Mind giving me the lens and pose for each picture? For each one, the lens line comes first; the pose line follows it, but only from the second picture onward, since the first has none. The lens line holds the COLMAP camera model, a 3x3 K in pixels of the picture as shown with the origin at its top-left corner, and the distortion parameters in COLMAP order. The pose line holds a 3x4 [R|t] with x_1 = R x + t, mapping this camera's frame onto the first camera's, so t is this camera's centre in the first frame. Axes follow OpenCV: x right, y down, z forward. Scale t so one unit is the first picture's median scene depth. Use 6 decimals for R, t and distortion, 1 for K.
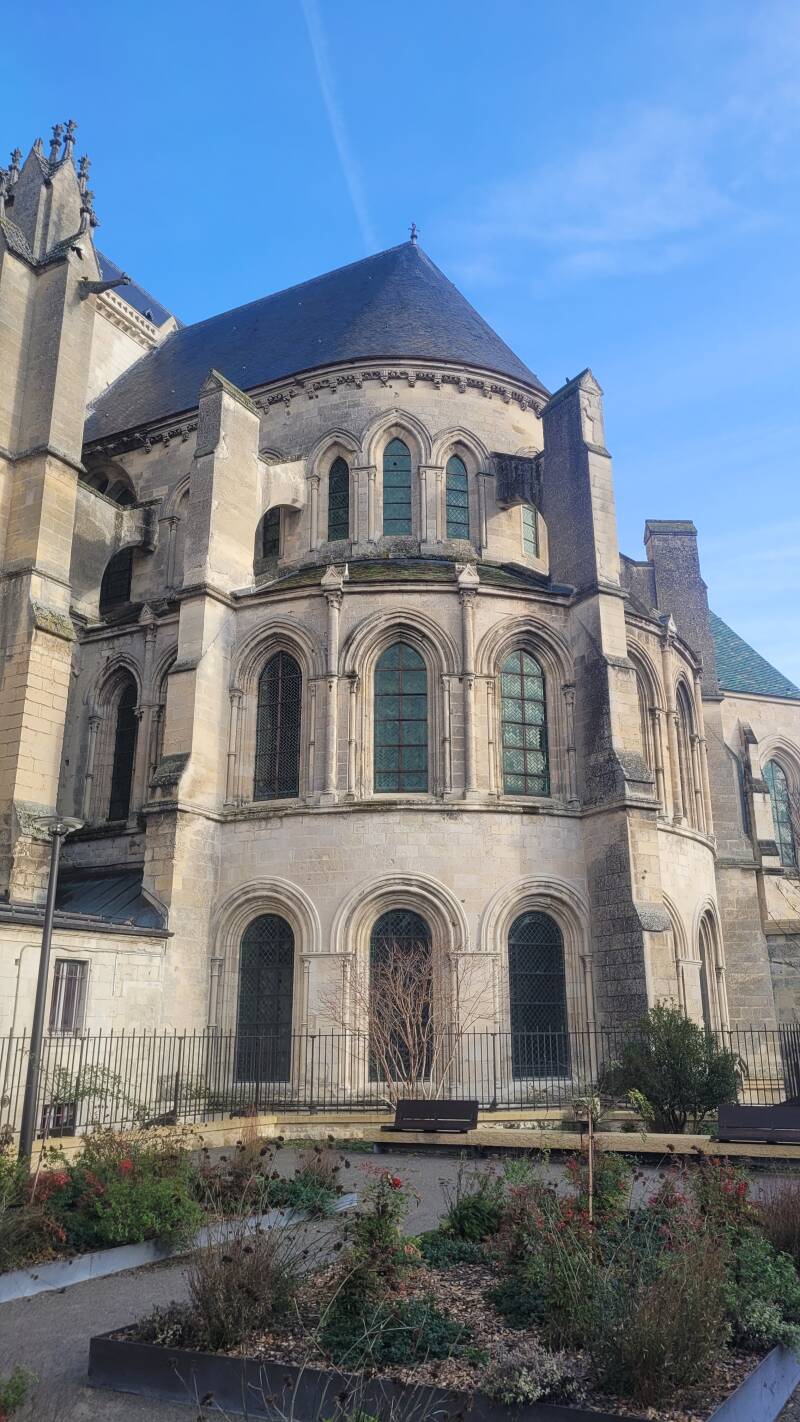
lens RADIAL K [[1058.7, 0, 429.8], [0, 1058.7, 721.4], [0, 0, 1]] dist [0.050165, -0.031094]
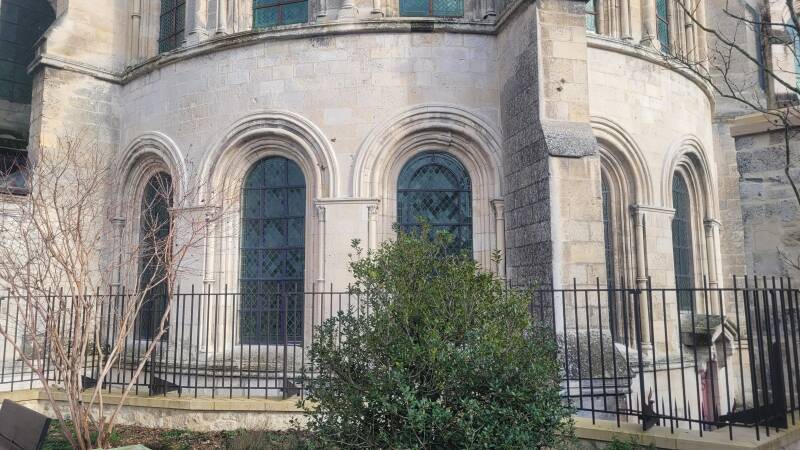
lens RADIAL K [[578.5, 0, 400.0], [0, 578.5, 225.0], [0, 0, 1]] dist [0.035952, -0.006507]
pose [[0.950434, -0.033701, -0.309096, 0.213680], [0.086812, 0.983337, 0.159722, 0.162815], [0.298563, -0.178638, 0.937523, 0.563045]]
